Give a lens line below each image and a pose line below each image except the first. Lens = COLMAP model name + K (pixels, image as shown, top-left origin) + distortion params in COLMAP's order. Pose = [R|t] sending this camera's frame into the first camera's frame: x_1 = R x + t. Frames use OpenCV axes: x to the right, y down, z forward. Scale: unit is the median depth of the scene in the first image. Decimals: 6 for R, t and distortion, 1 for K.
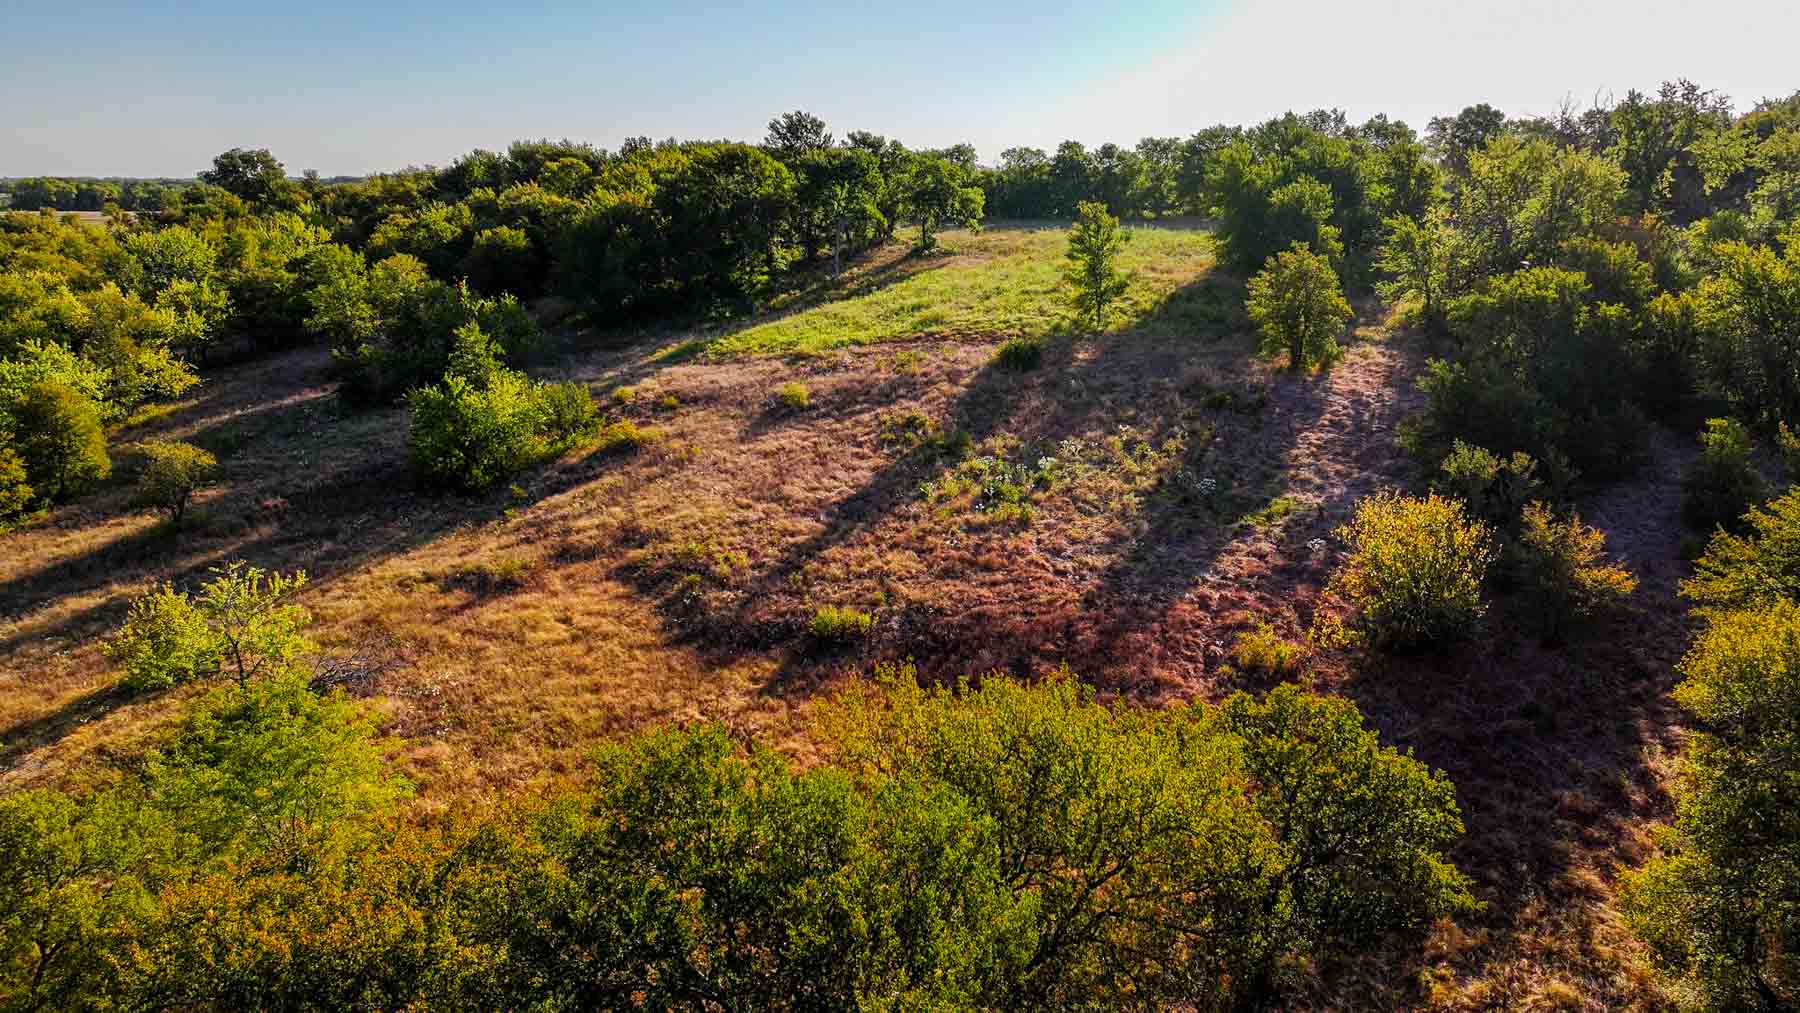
lens RADIAL K [[1256.3, 0, 900.0], [0, 1256.3, 506.5], [0, 0, 1]] dist [0.001862, 0.009709]
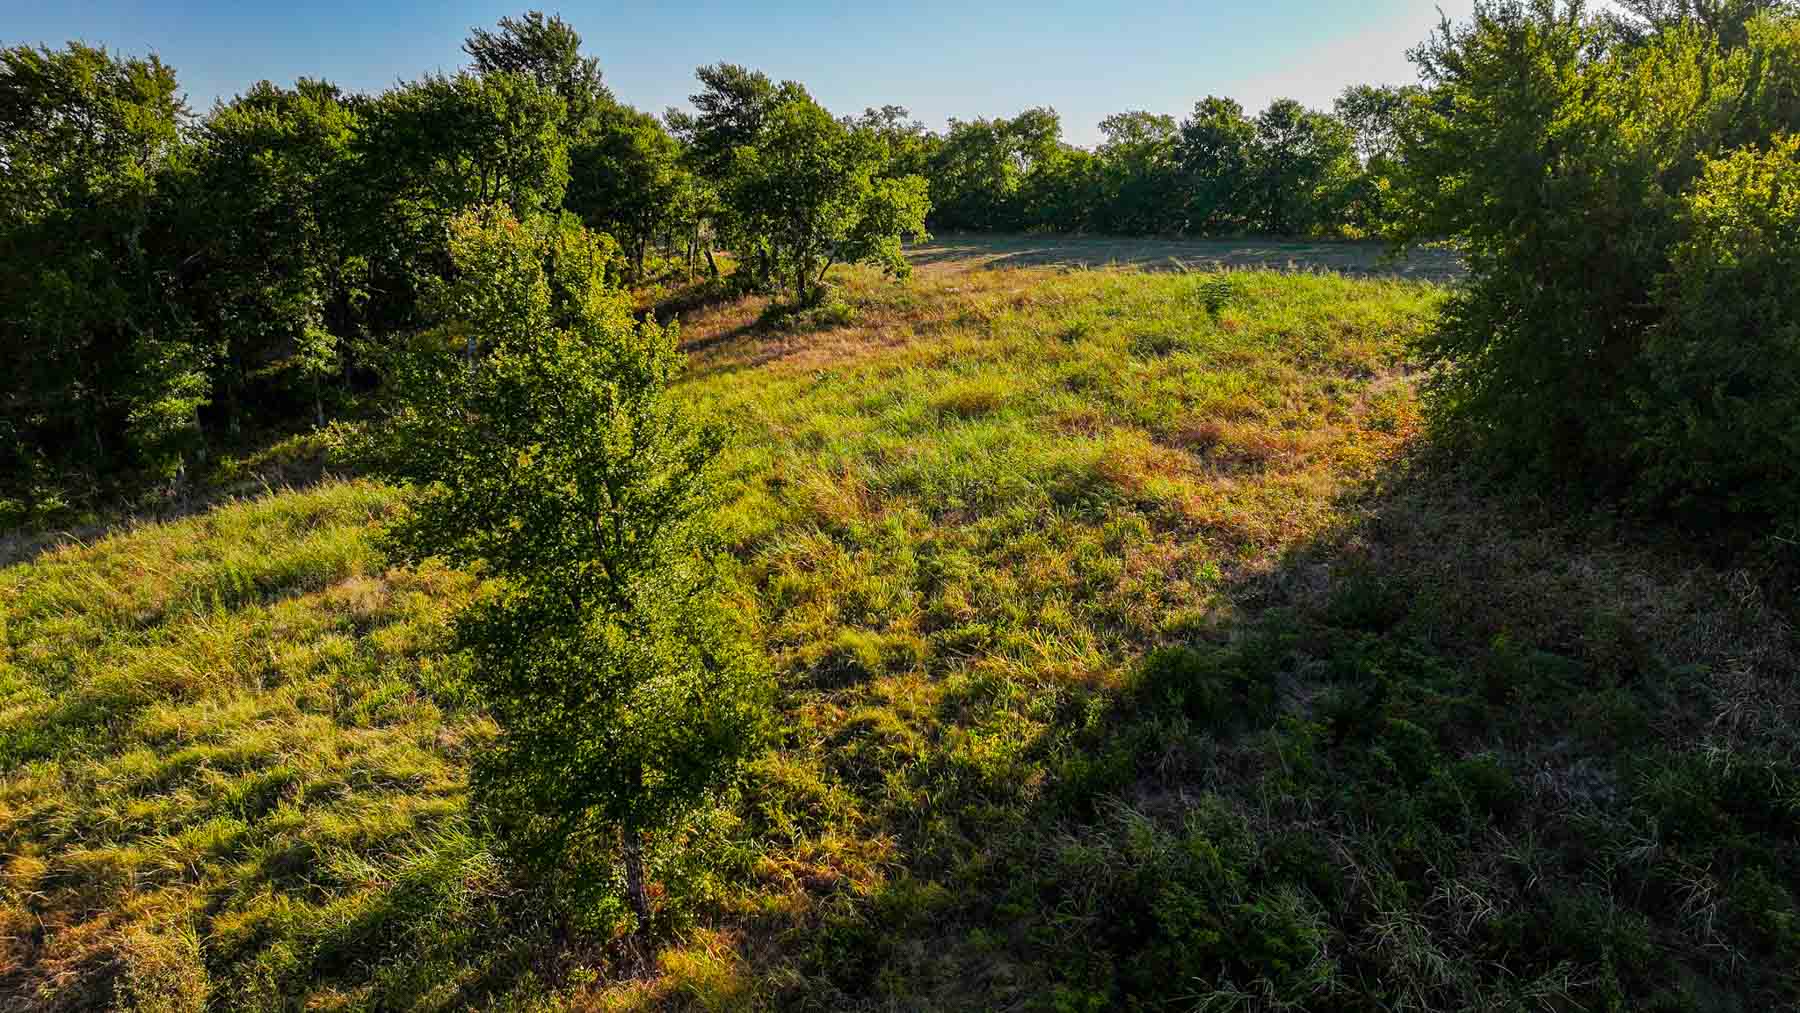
lens RADIAL K [[1256.3, 0, 900.0], [0, 1256.3, 506.5], [0, 0, 1]] dist [0.001862, 0.009709]
pose [[0.979418, 0.049511, -0.195674, 0.117008], [-0.050059, 0.998744, 0.002144, -0.105252], [0.195534, 0.007695, 0.980667, 0.431908]]
